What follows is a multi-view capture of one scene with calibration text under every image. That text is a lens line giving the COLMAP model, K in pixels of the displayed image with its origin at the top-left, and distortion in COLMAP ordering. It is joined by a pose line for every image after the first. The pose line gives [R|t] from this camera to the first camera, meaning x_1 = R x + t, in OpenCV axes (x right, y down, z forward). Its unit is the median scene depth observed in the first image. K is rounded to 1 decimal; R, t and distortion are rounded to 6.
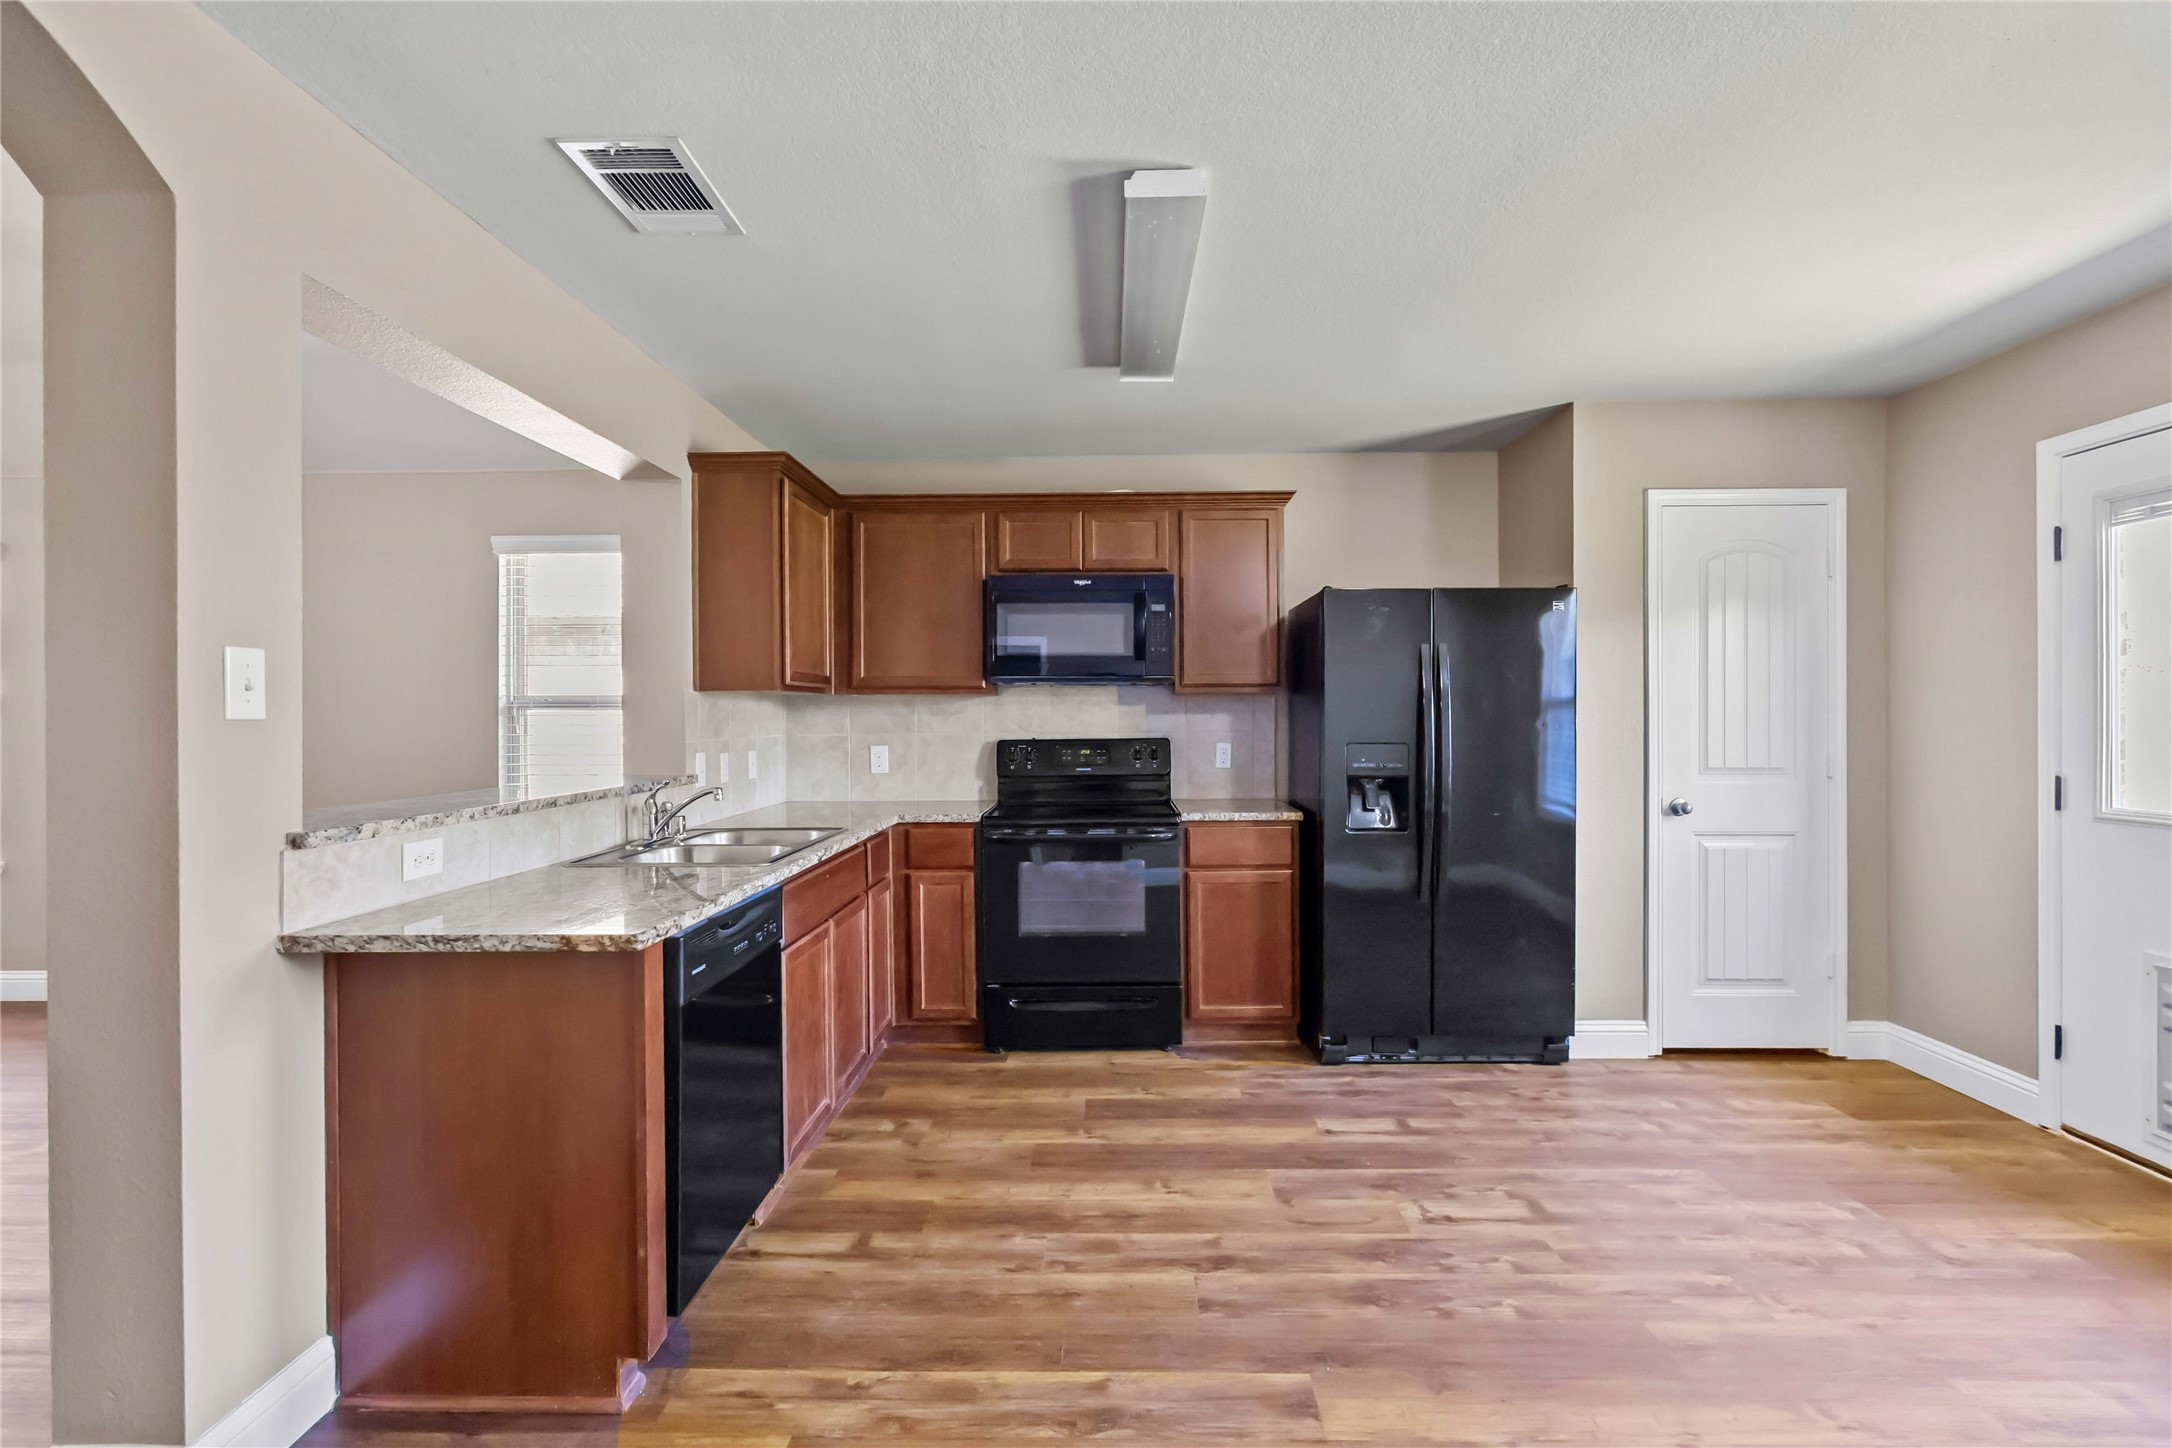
lens RADIAL K [[1017.2, 0, 1082.8], [0, 1017.2, 723.4], [0, 0, 1]] dist [-0.010980, 0.003761]
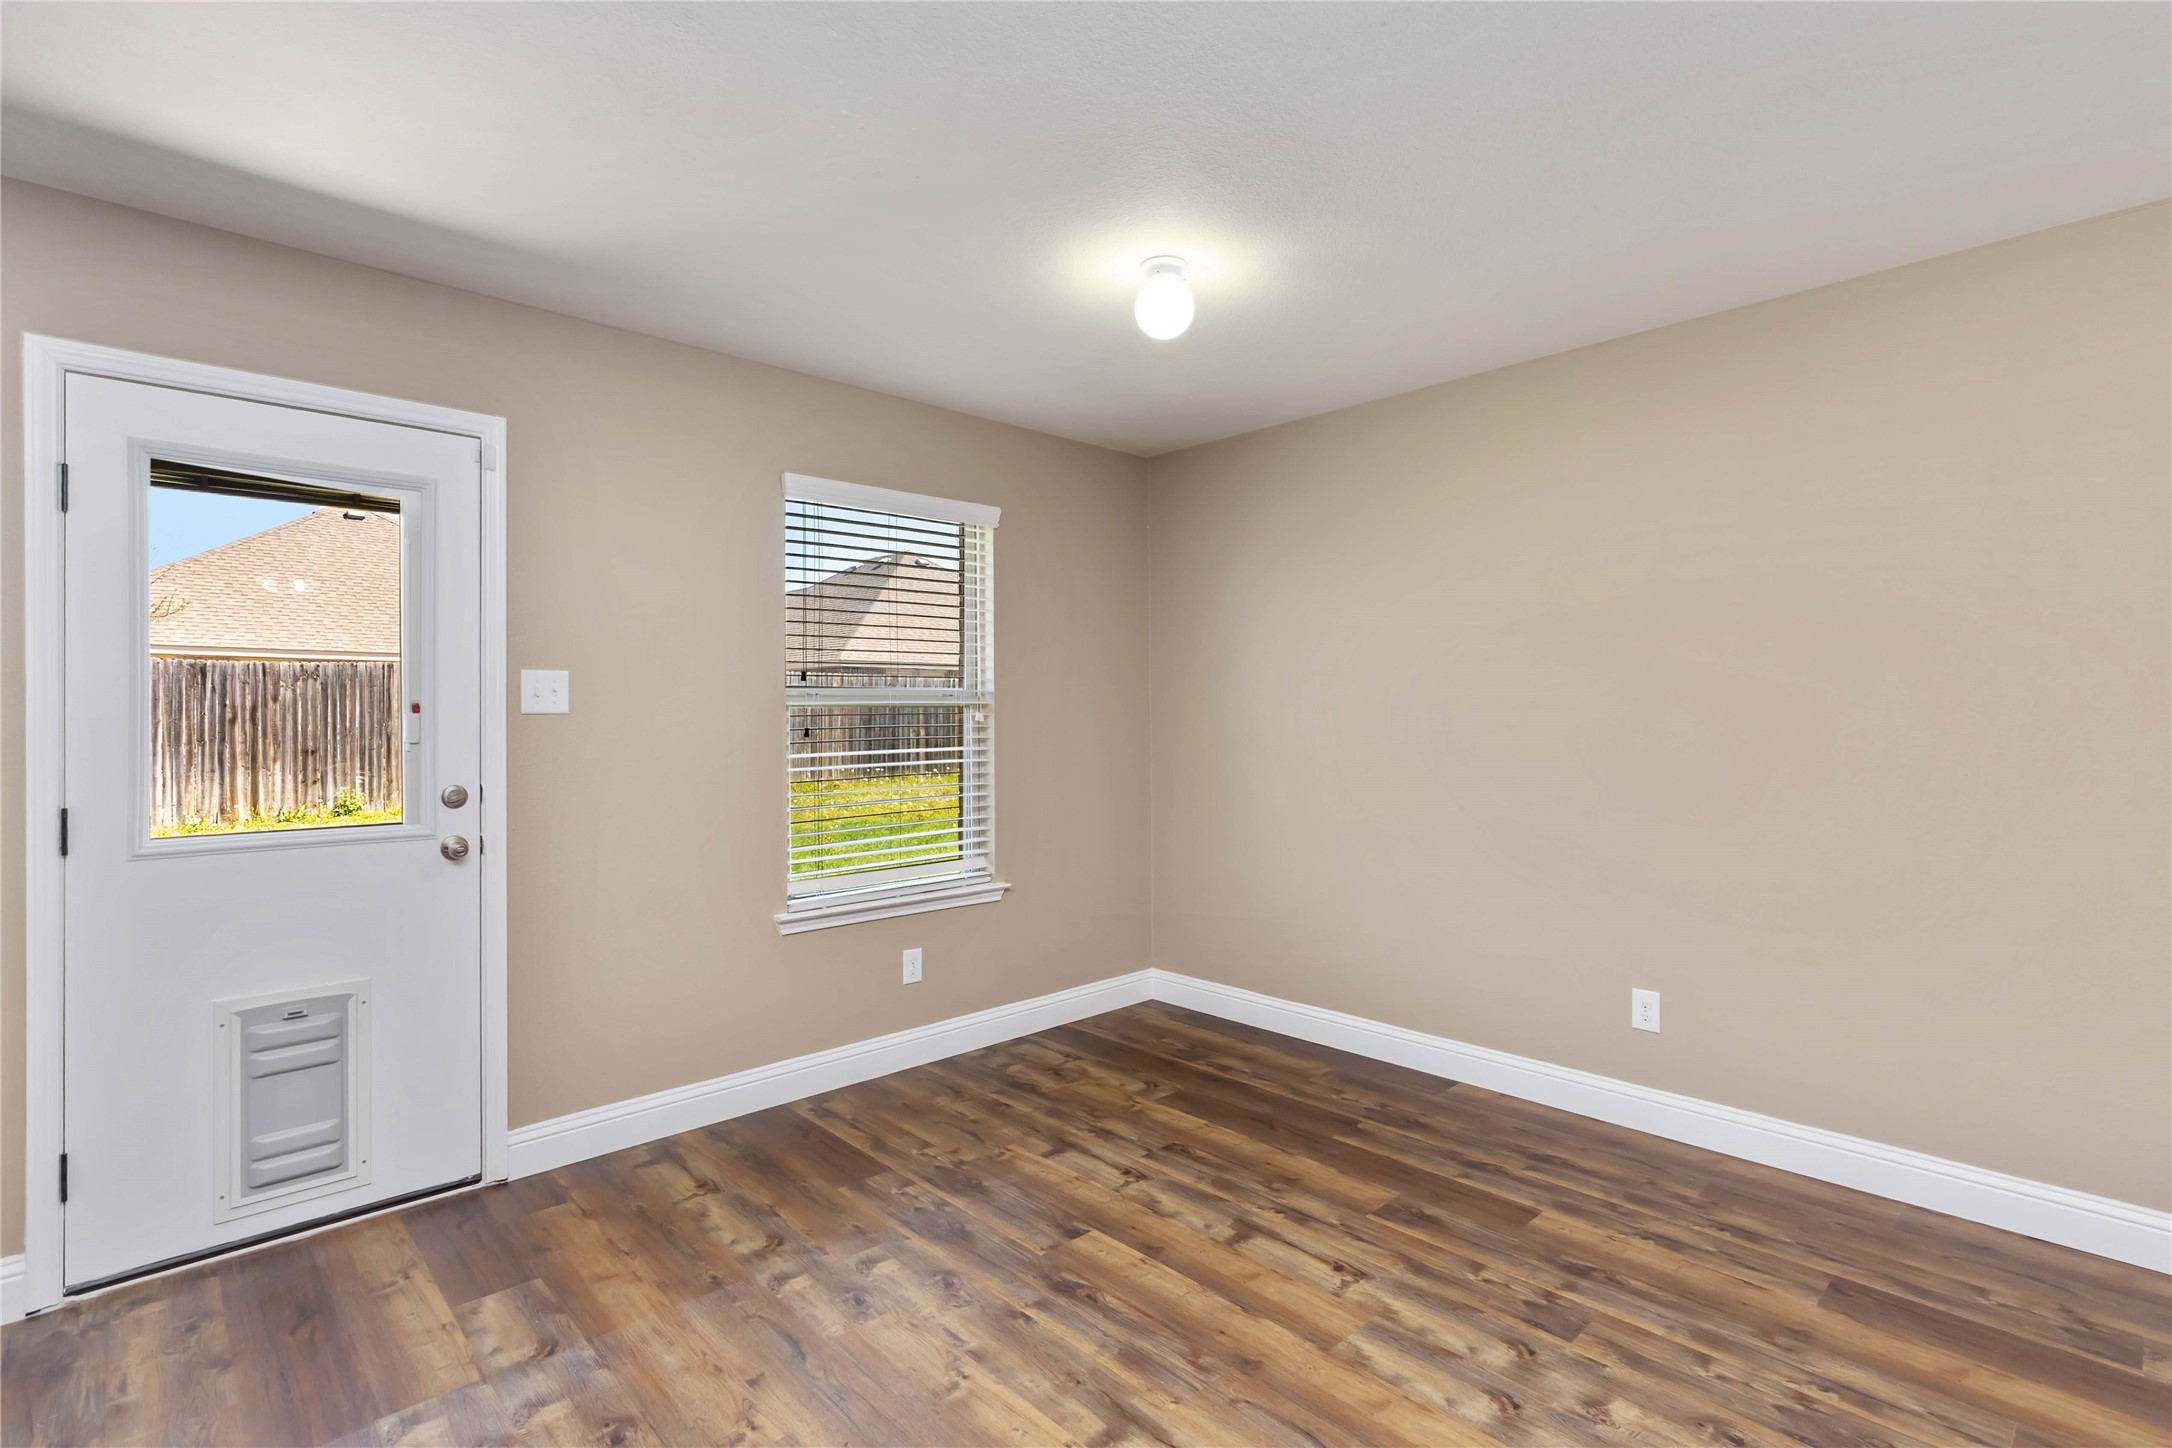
lens RADIAL K [[1017.2, 0, 1083.4], [0, 1017.2, 717.6], [0, 0, 1]] dist [-0.010980, 0.003761]
pose [[-0.725271, 0.007403, 0.688424, -0.069606], [0.007419, 0.999968, -0.002937, -0.006061], [-0.688424, 0.002978, -0.725303, 1.180605]]
